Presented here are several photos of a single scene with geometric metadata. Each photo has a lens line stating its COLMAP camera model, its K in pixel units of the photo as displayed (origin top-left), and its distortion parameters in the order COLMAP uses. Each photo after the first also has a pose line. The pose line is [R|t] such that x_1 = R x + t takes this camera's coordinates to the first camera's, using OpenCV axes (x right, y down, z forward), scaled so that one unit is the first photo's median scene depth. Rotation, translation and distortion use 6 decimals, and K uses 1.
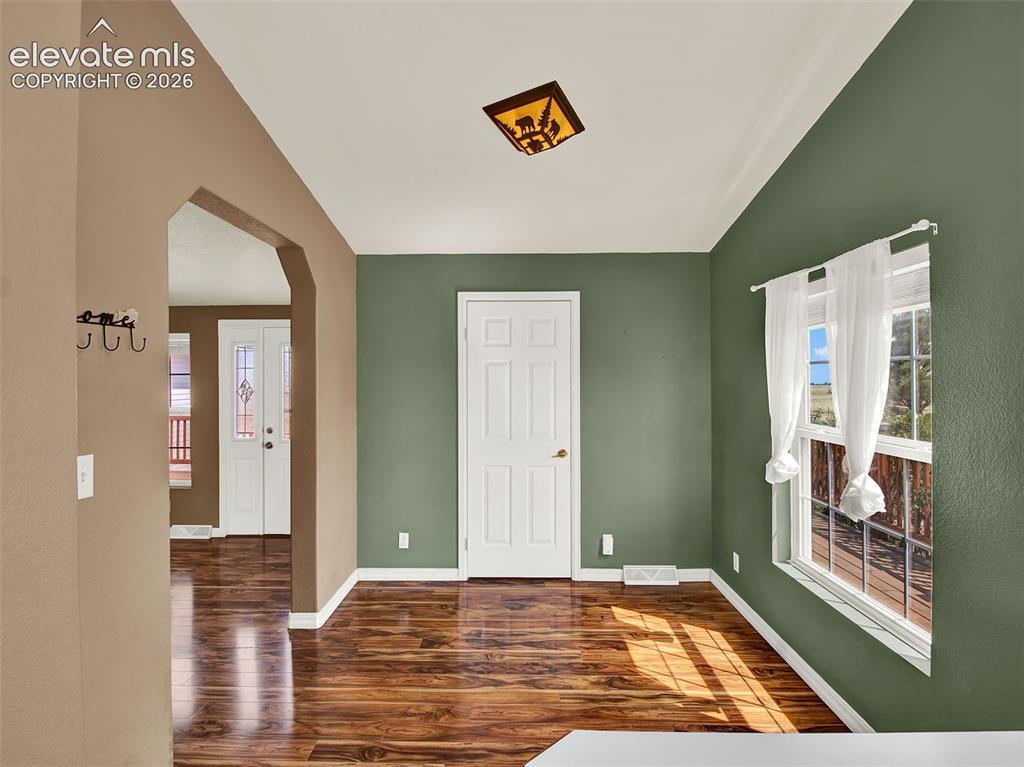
lens RADIAL K [[536.3, 0, 507.7], [0, 536.3, 380.6], [0, 0, 1]] dist [-0.021631, -0.000522]
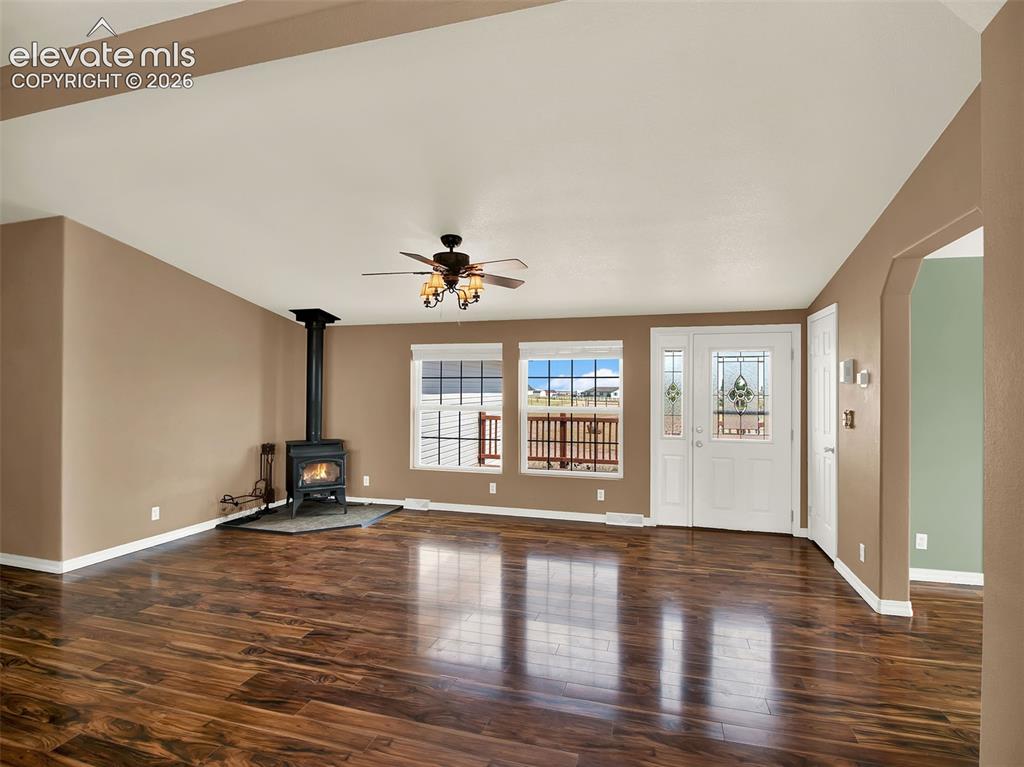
lens RADIAL K [[536.3, 0, 512.0], [0, 536.3, 384.7], [0, 0, 1]] dist [-0.021631, -0.000522]
pose [[0.964774, 0.013017, -0.262758, -0.527426], [-0.014893, 0.999876, -0.005148, 0.012920], [0.262659, 0.008879, 0.964848, -0.138879]]
